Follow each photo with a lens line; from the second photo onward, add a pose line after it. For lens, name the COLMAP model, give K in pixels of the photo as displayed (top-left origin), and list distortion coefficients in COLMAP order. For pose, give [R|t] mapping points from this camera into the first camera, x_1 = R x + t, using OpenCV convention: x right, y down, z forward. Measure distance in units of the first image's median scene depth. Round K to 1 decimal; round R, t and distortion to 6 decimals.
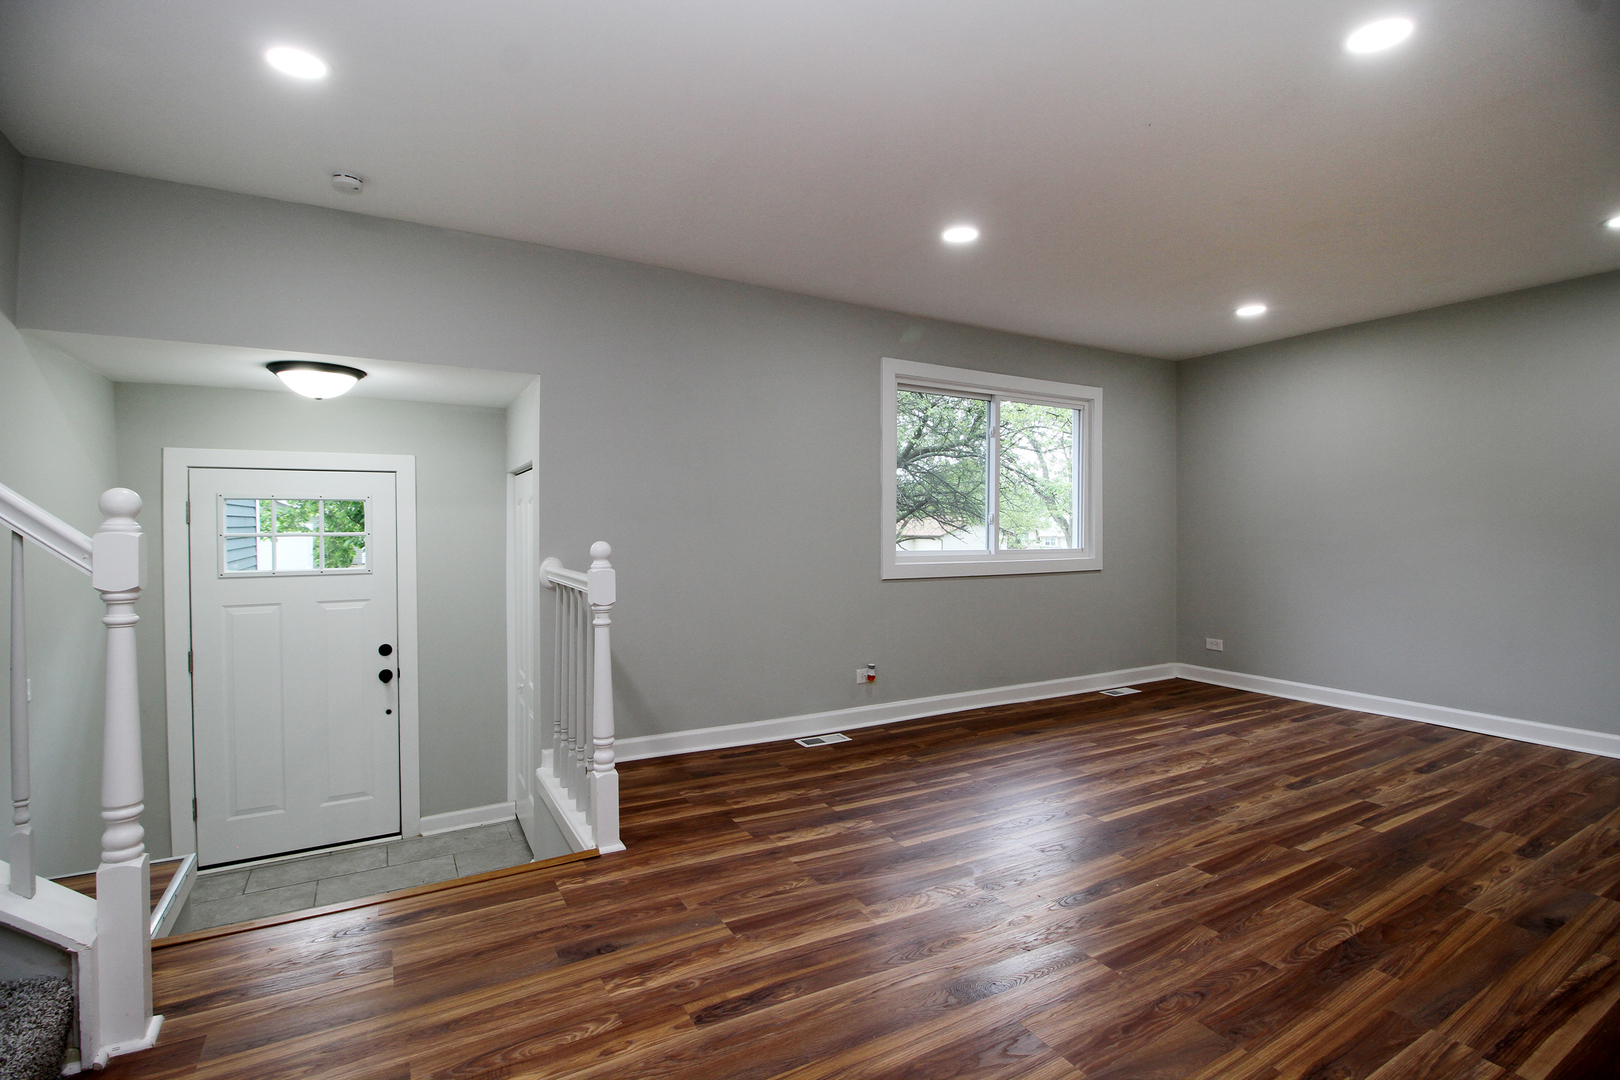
lens RADIAL K [[751.8, 0, 813.9], [0, 751.8, 533.7], [0, 0, 1]] dist [0.001681, -0.010602]
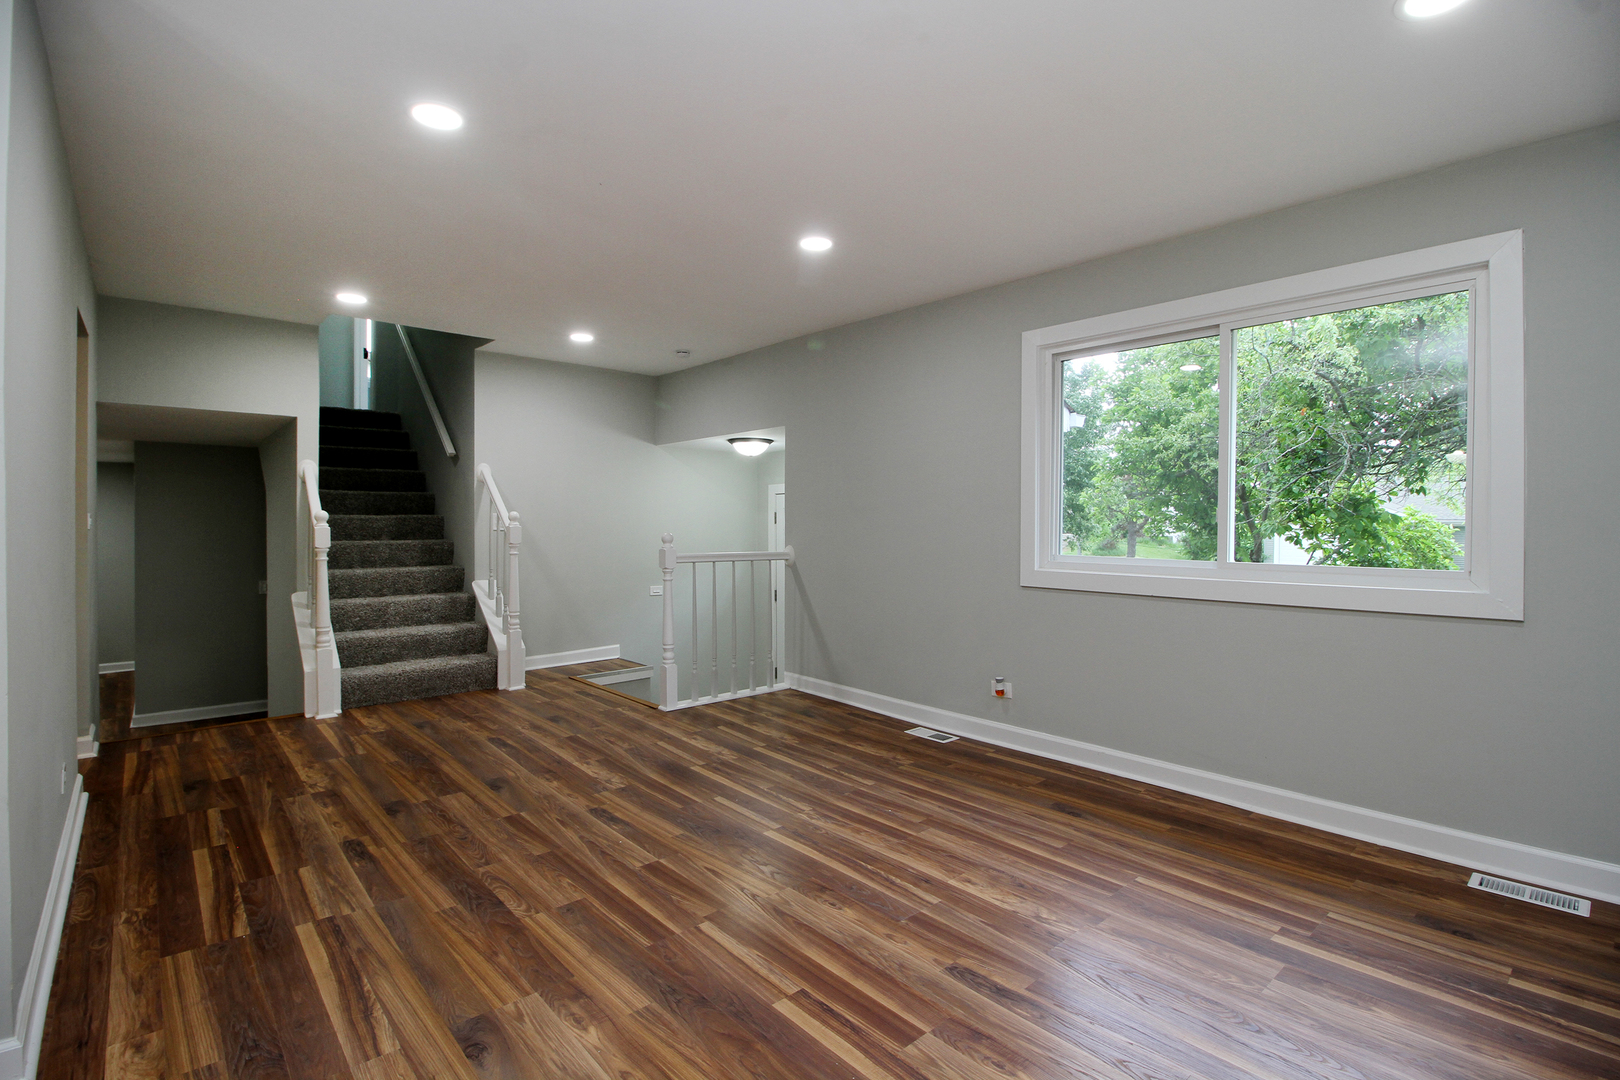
lens RADIAL K [[748.3, 0, 818.0], [0, 748.3, 520.5], [0, 0, 1]] dist [0.002524, -0.013794]
pose [[0.208400, -0.008915, -0.978003, 1.220253], [-0.014837, 0.999815, -0.012276, -0.001981], [0.977931, 0.017069, 0.208229, 0.791329]]
